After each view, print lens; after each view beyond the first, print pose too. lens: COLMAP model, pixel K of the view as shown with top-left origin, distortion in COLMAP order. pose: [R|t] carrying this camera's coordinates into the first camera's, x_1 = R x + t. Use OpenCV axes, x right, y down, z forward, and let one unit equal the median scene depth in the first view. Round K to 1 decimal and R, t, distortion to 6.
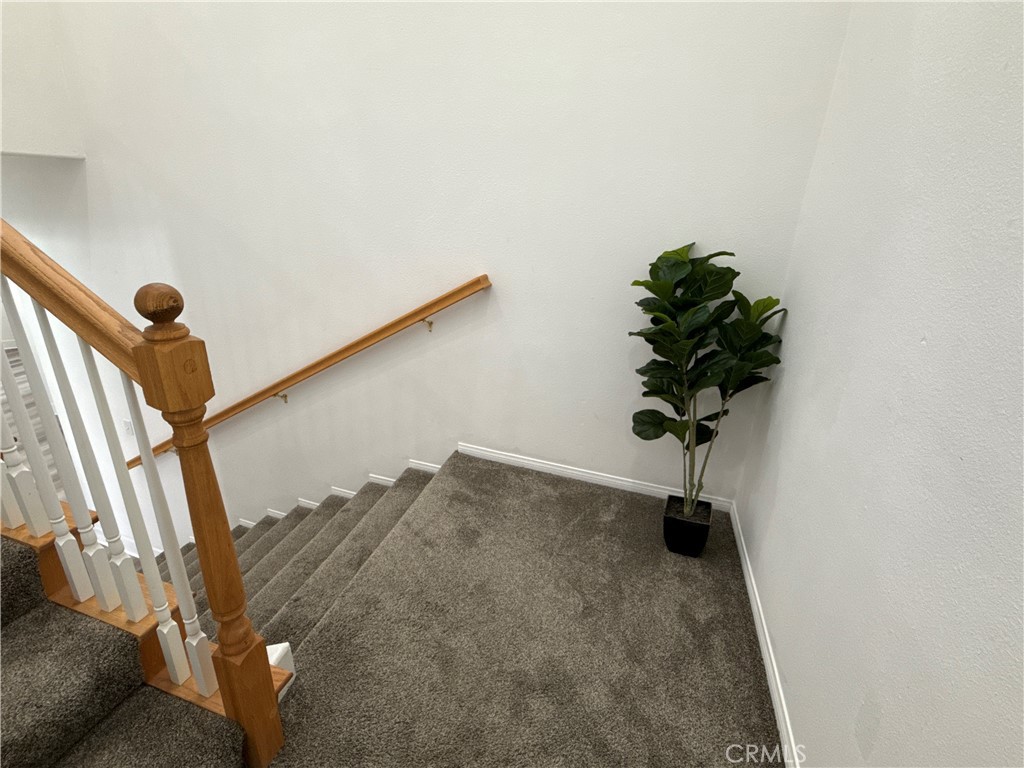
lens RADIAL K [[504.7, 0, 512.0], [0, 504.7, 384.0], [0, 0, 1]] dist [0.000306, -0.000001]
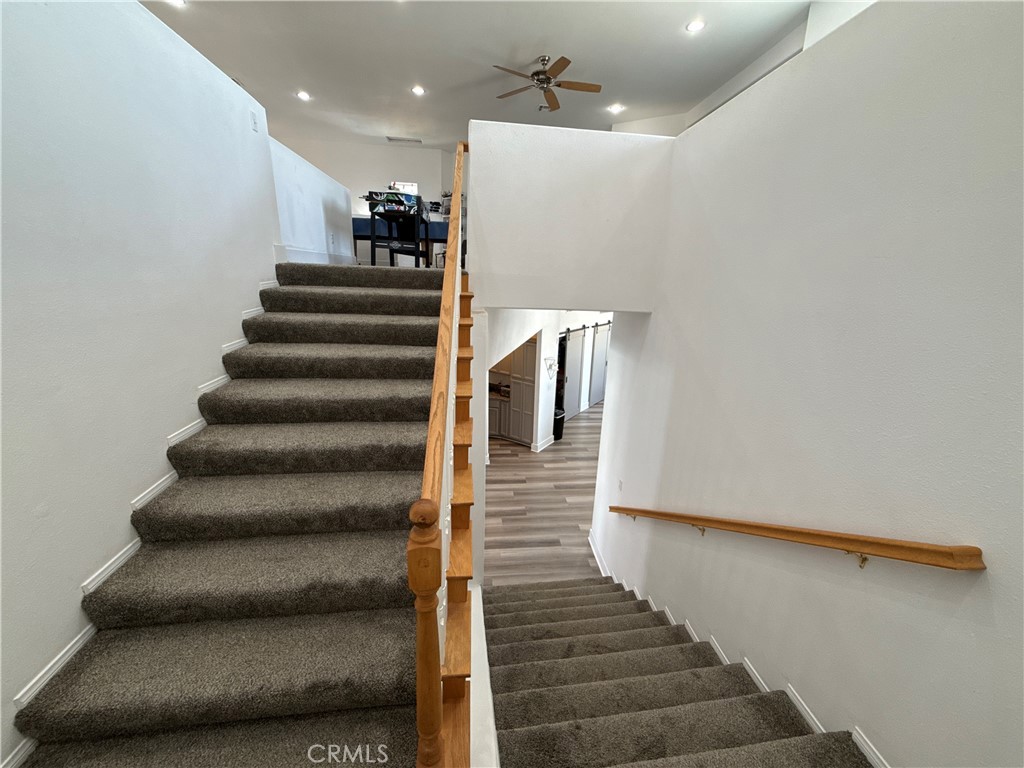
lens RADIAL K [[404.9, 0, 512.0], [0, 404.9, 384.0], [0, 0, 1]] dist [-0.000489, -0.000034]
pose [[0.400150, 0.217945, -0.890158, 0.112259], [-0.347859, 0.934740, 0.072488, -0.227753], [0.847865, 0.280643, 0.449850, 0.204615]]
